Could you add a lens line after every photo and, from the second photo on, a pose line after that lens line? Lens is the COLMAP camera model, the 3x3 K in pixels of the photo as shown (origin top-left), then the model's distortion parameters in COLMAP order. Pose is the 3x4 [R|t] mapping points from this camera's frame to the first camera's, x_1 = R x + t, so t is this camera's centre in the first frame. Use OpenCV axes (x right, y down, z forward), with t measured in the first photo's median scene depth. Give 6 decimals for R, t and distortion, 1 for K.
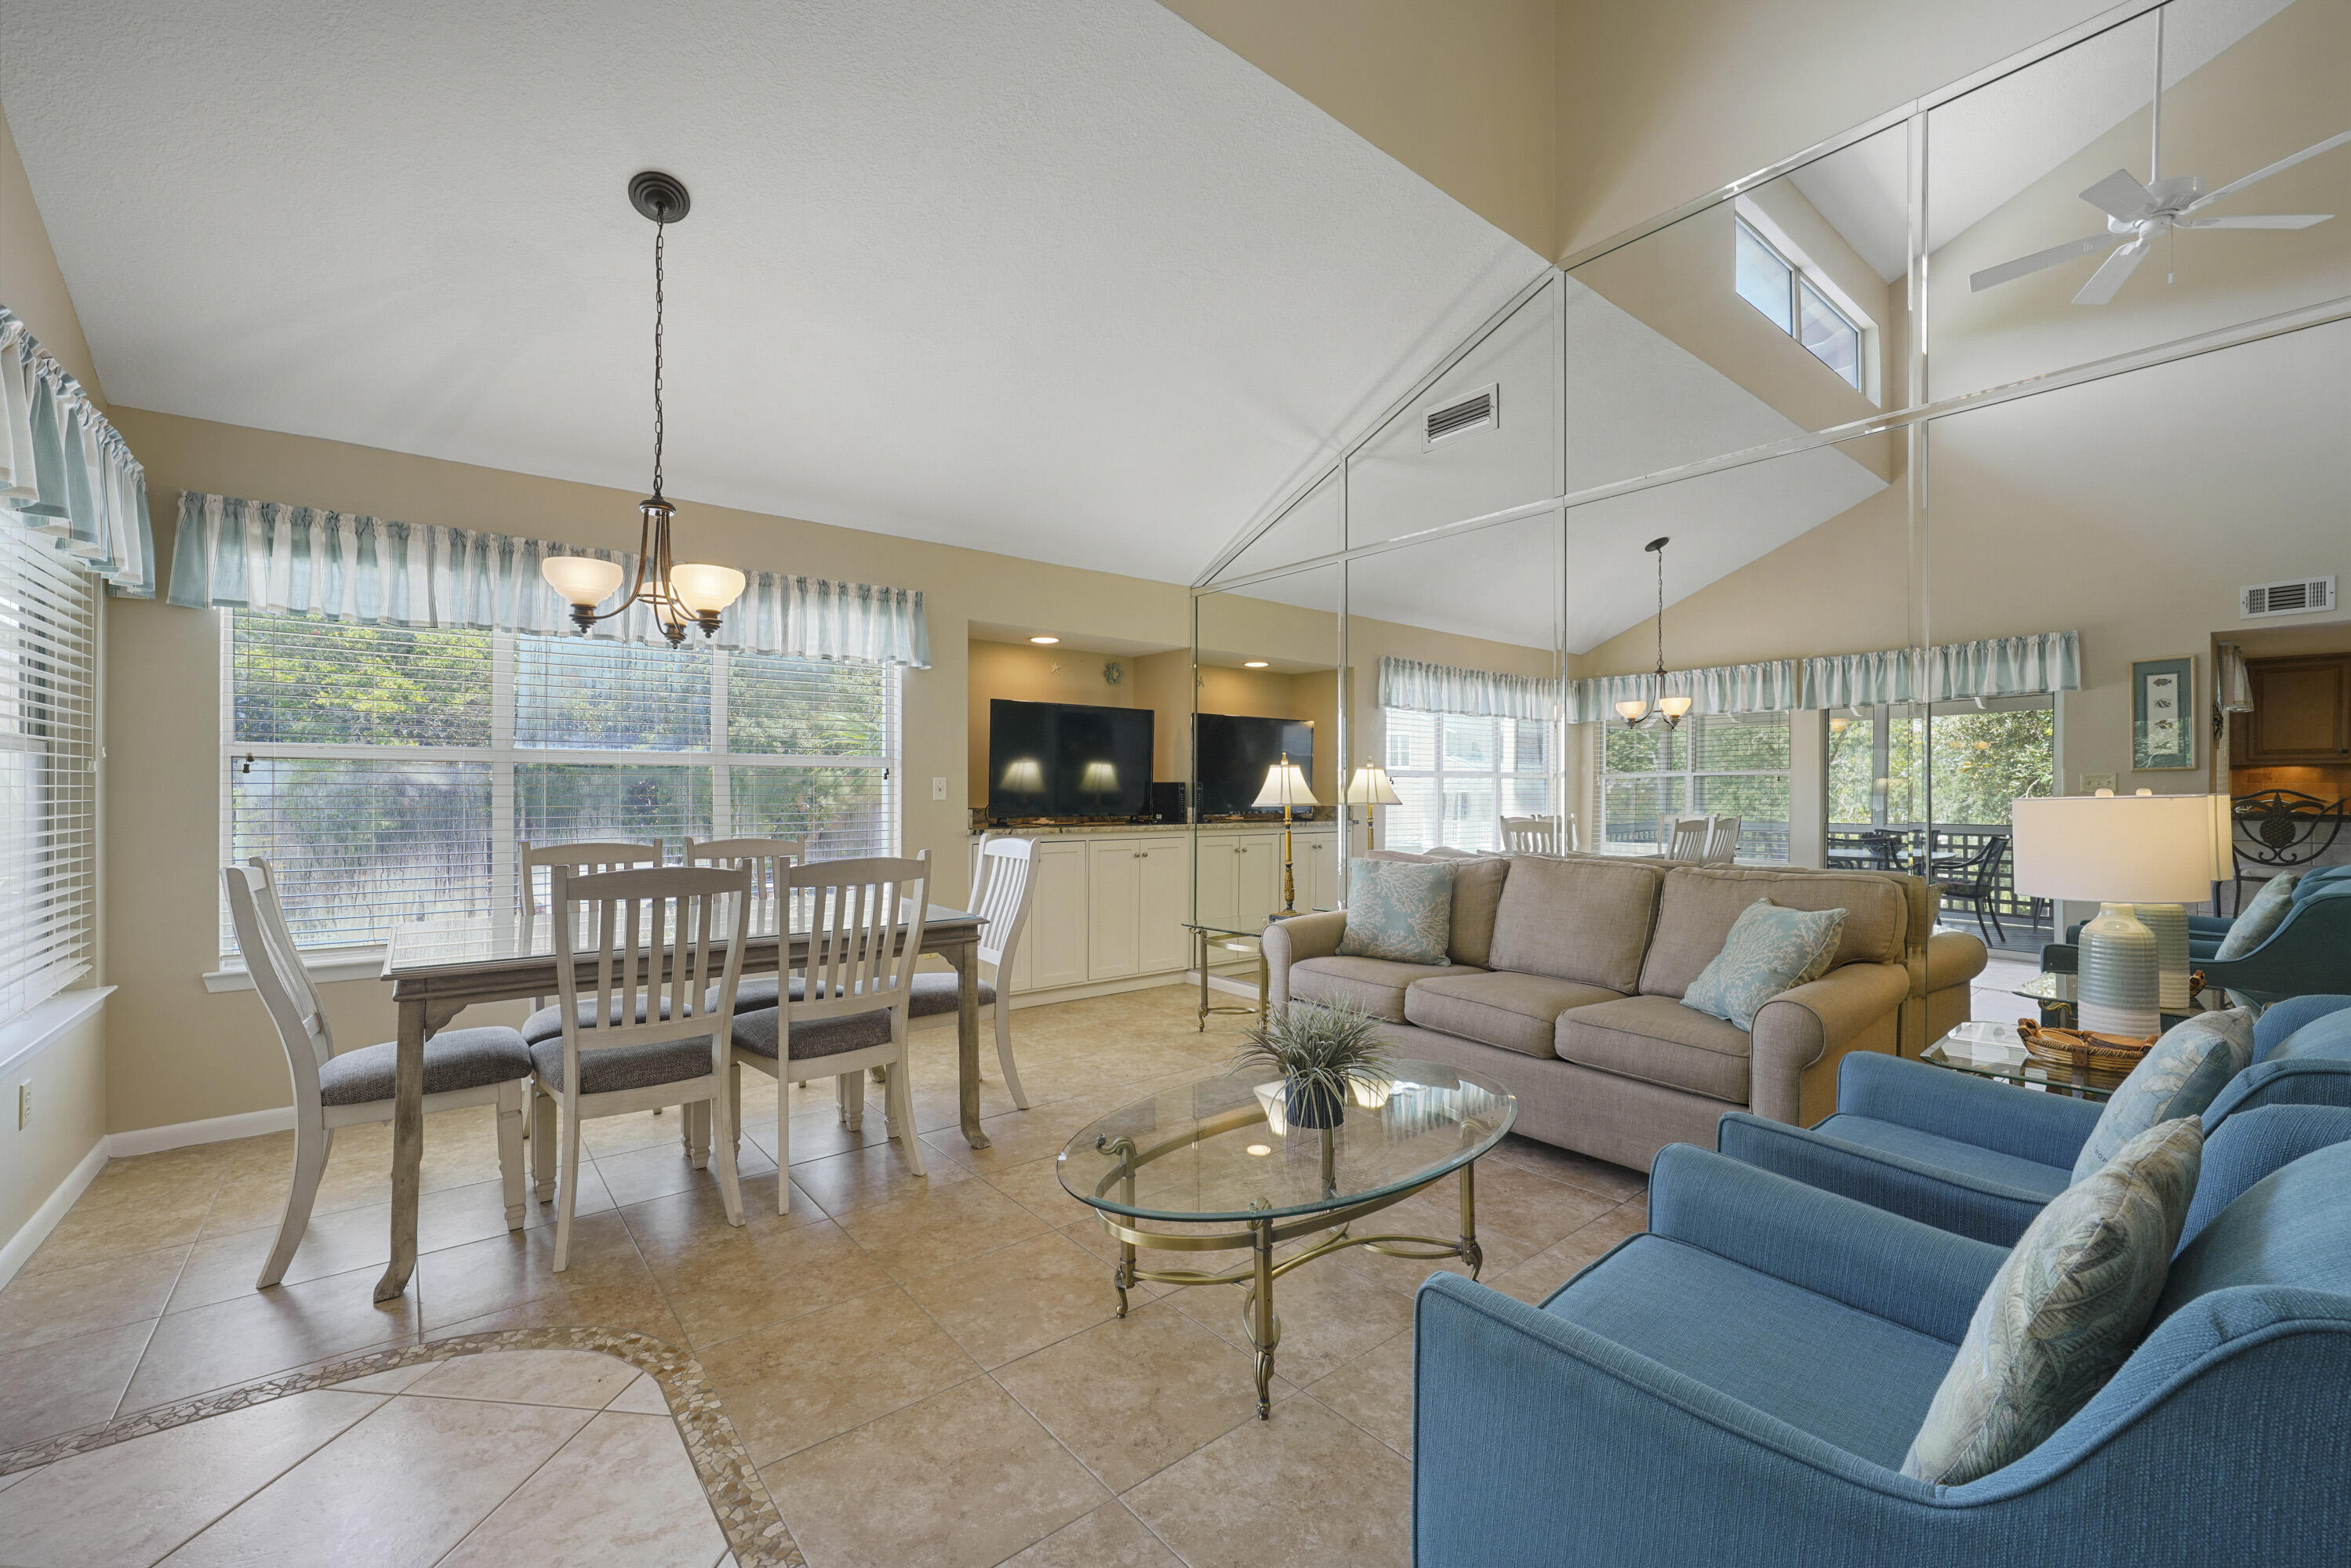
lens RADIAL K [[956.6, 0, 1133.7], [0, 956.6, 789.7], [0, 0, 1]] dist [-0.007407, 0.000247]
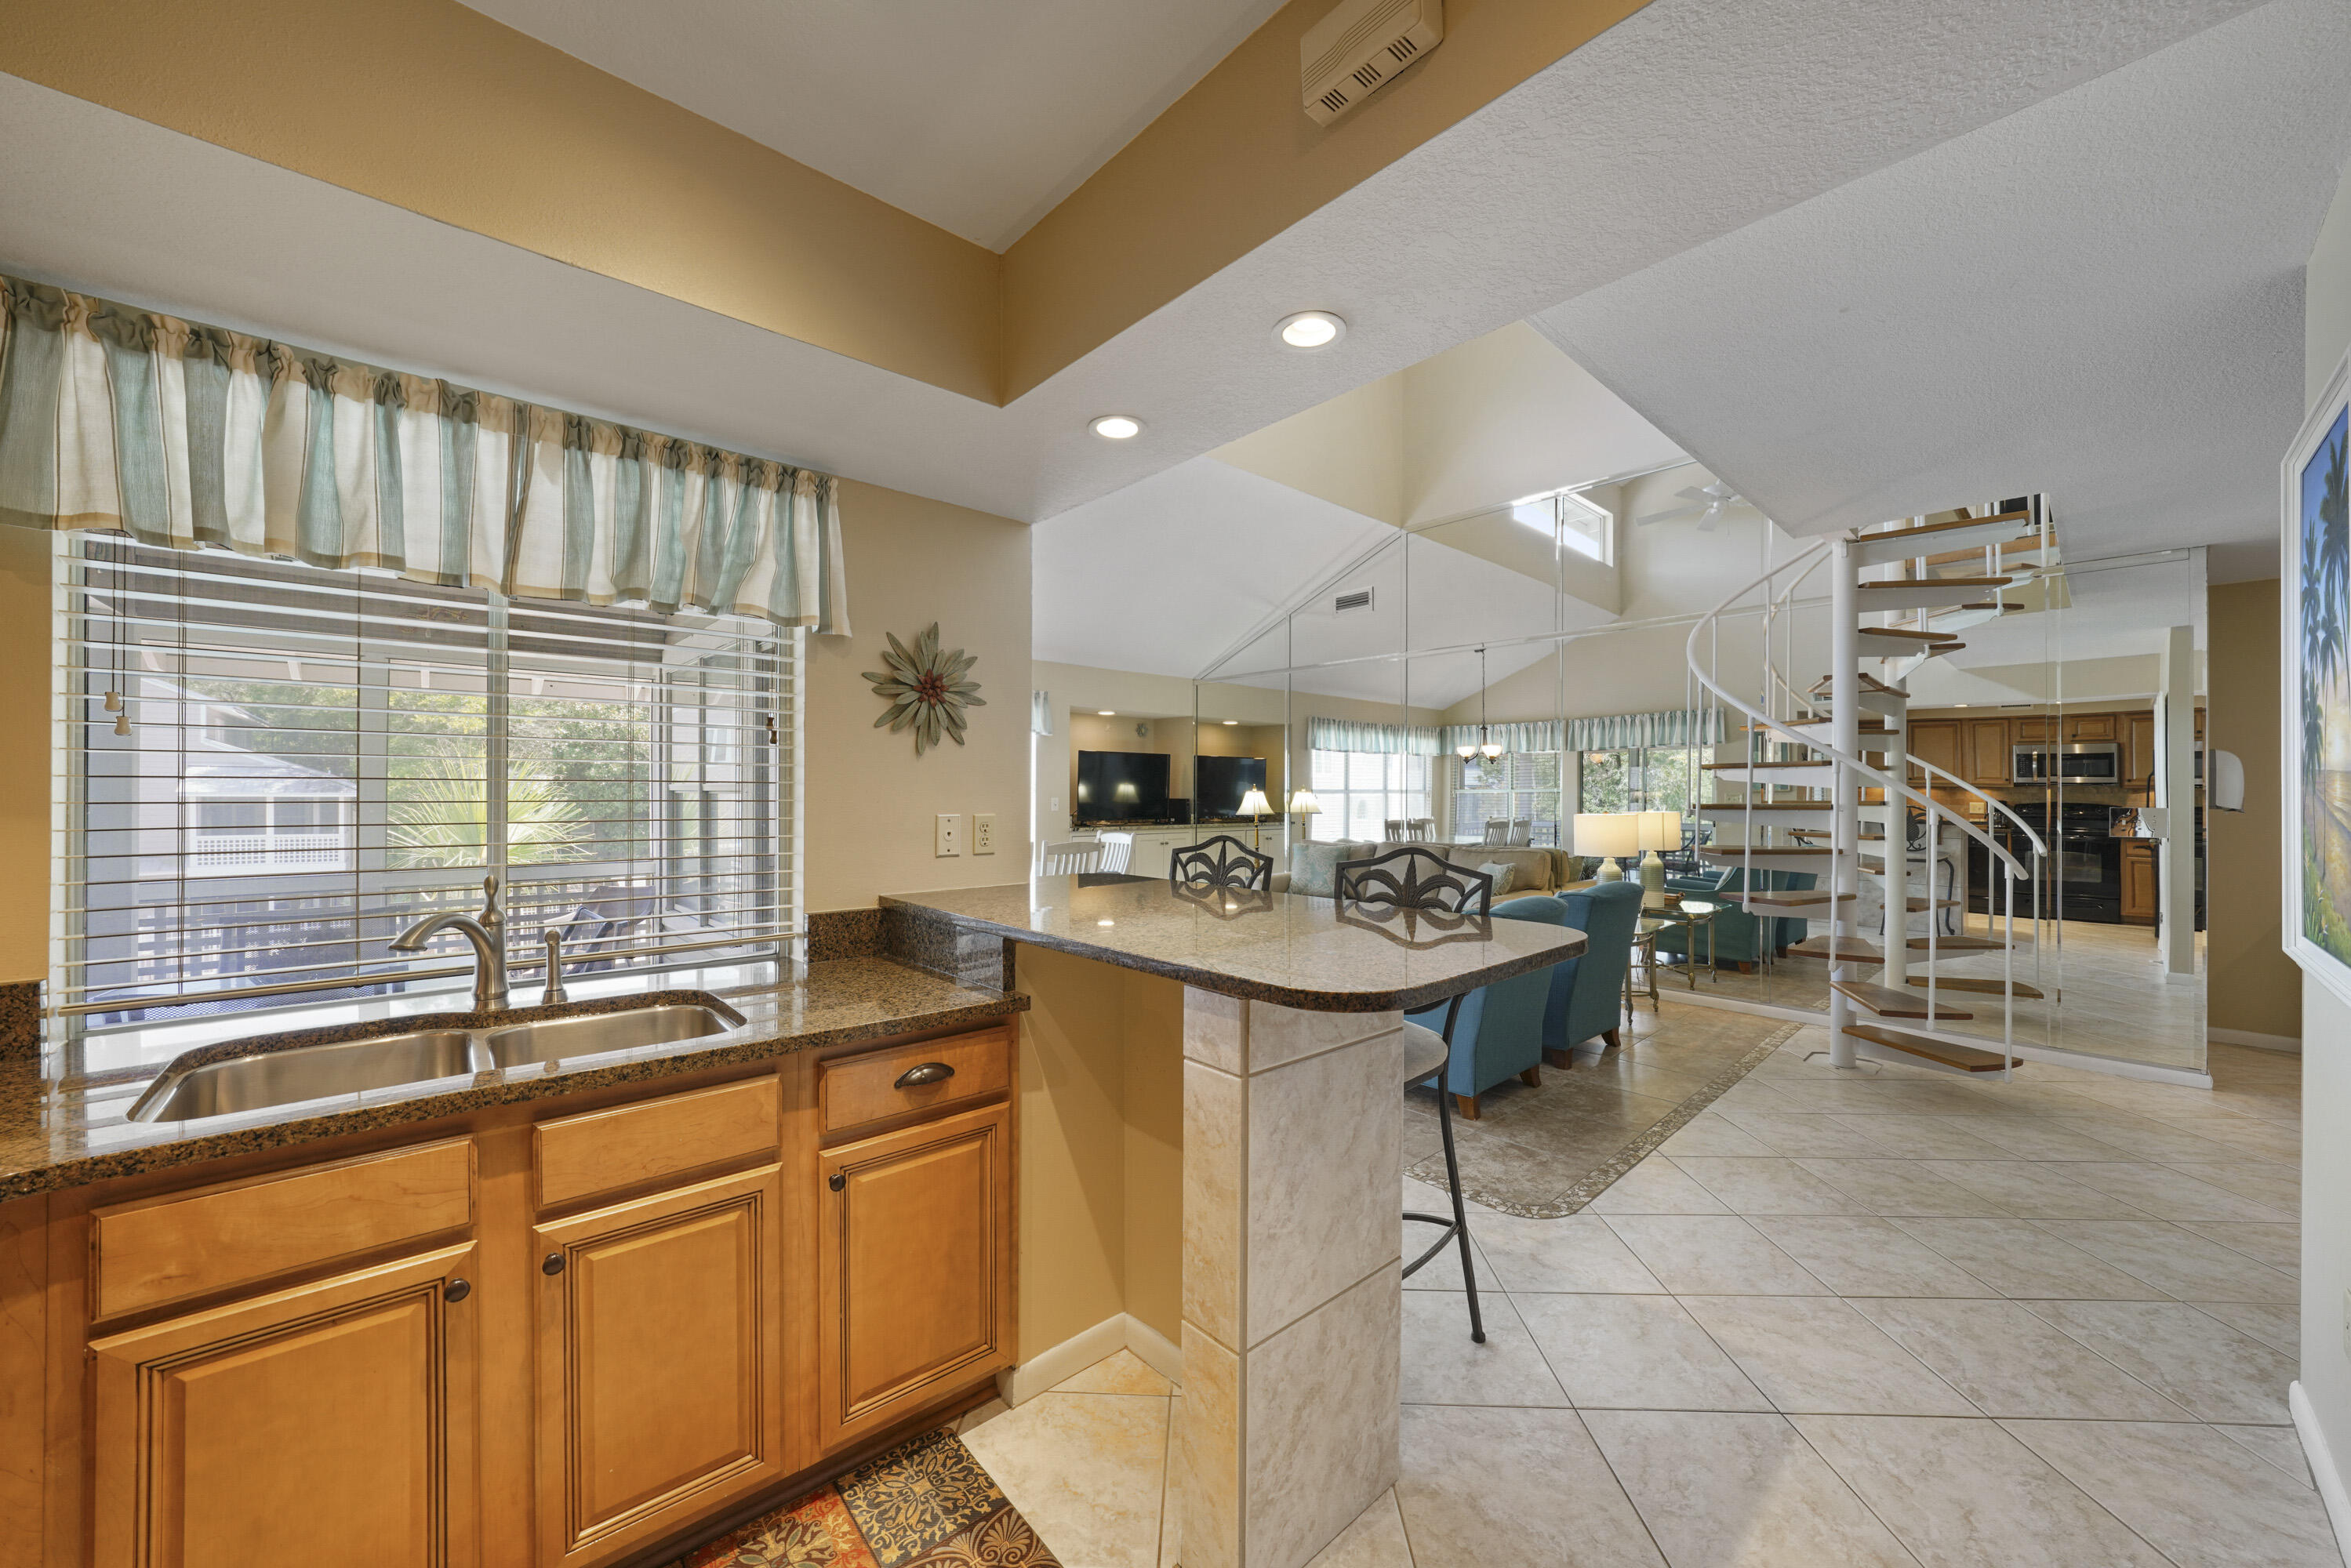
lens RADIAL K [[868.9, 0, 1141.0], [0, 868.9, 789.8], [0, 0, 1]] dist [-0.013724, 0.000000]
pose [[0.998227, 0.000318, 0.059526, -0.153496], [-0.000229, 0.999999, -0.001496, -0.027691], [-0.059526, 0.001480, 0.998226, -0.603785]]
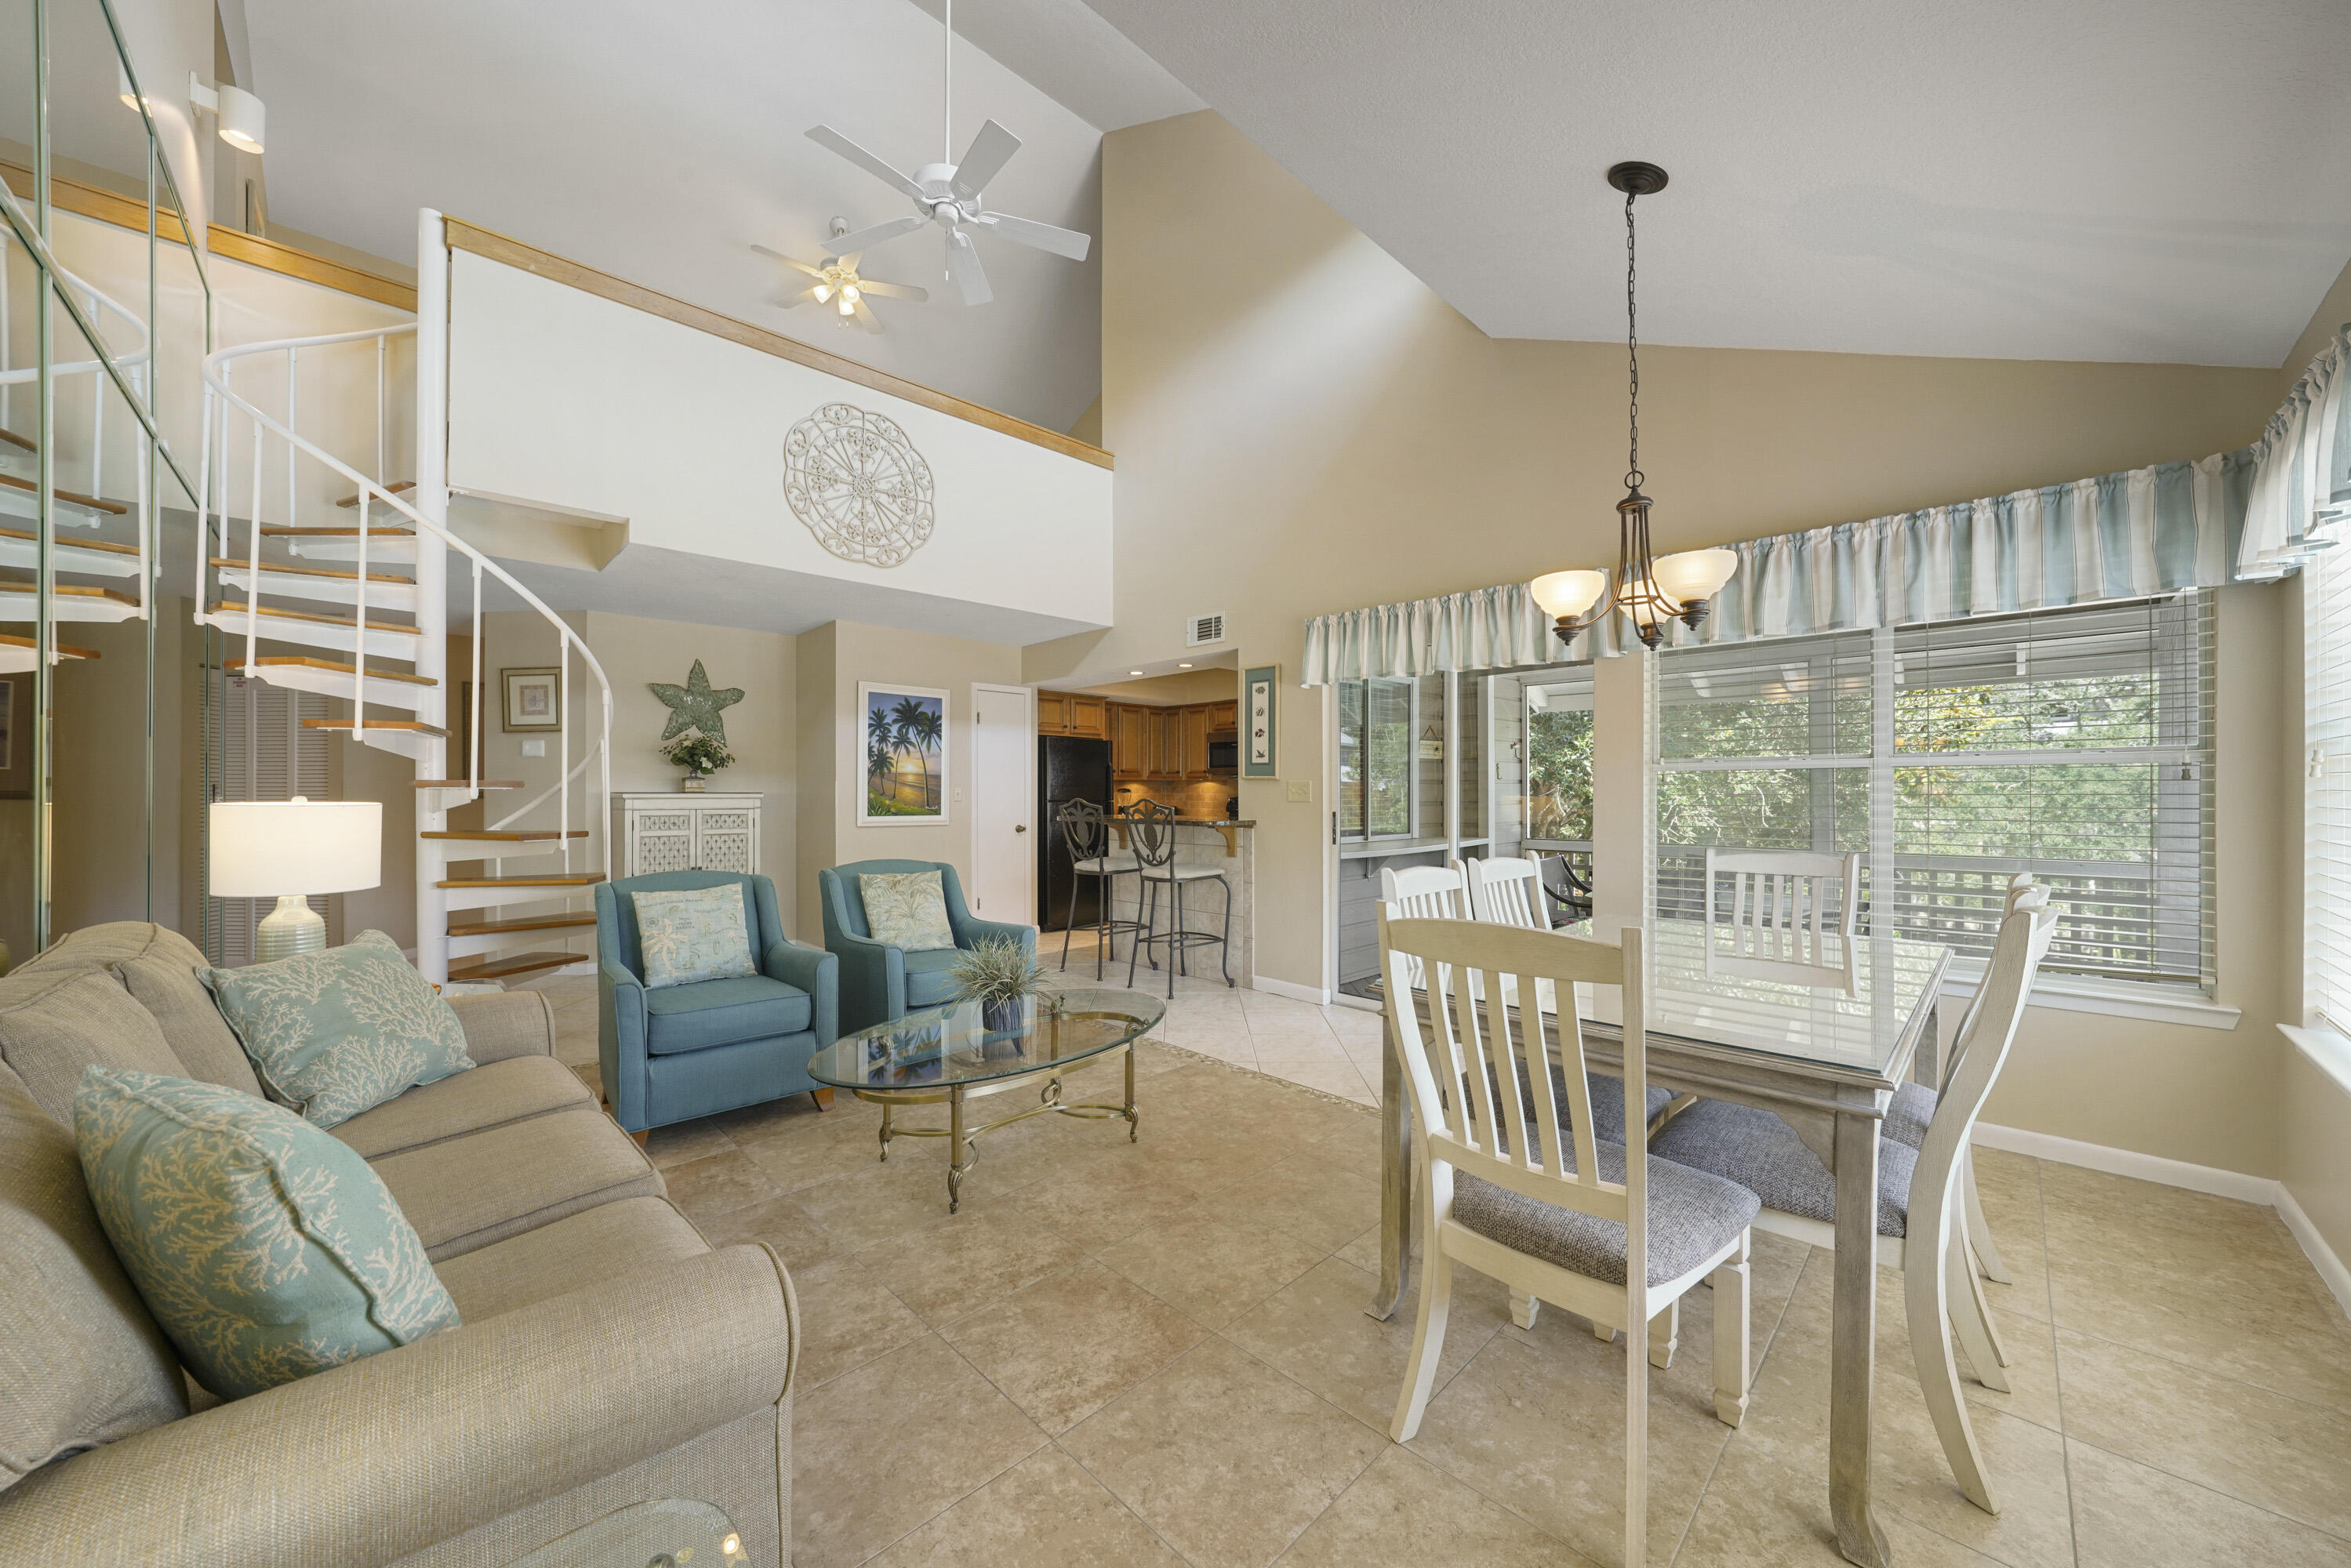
lens RADIAL K [[868.9, 0, 1141.0], [0, 868.9, 789.8], [0, 0, 1]] dist [-0.013724, 0.000000]
pose [[-0.995759, -0.002837, -0.091960, 0.051710], [-0.002512, 0.999990, -0.003650, -0.003170], [0.091969, -0.003404, -0.995756, 1.194019]]
